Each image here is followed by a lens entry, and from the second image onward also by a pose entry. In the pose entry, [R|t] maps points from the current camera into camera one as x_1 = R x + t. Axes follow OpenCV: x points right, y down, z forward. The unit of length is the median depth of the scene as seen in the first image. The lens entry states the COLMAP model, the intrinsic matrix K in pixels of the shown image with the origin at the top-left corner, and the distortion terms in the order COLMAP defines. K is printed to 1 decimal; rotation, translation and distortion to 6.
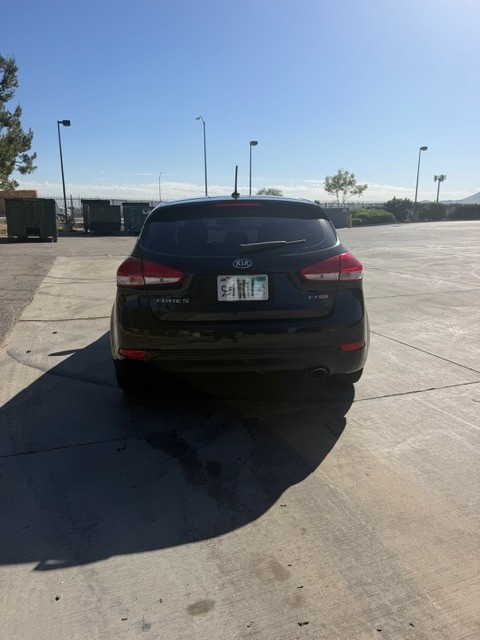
lens RADIAL K [[461.0, 0, 244.2], [0, 461.0, 323.5], [0, 0, 1]] dist [0.031999, -0.043066]
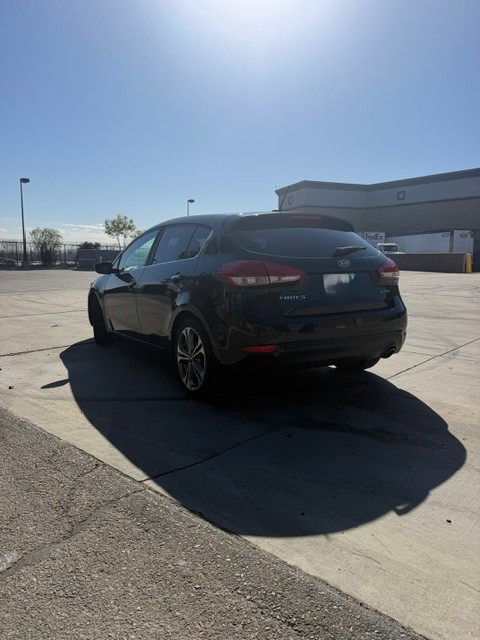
lens RADIAL K [[461.0, 0, 243.7], [0, 461.0, 319.0], [0, 0, 1]] dist [0.031999, -0.043066]
pose [[0.863921, -0.050767, 0.501062, -0.579287], [0.104498, 0.991324, -0.079734, 0.055443], [-0.492667, 0.121244, 0.861730, 0.083055]]
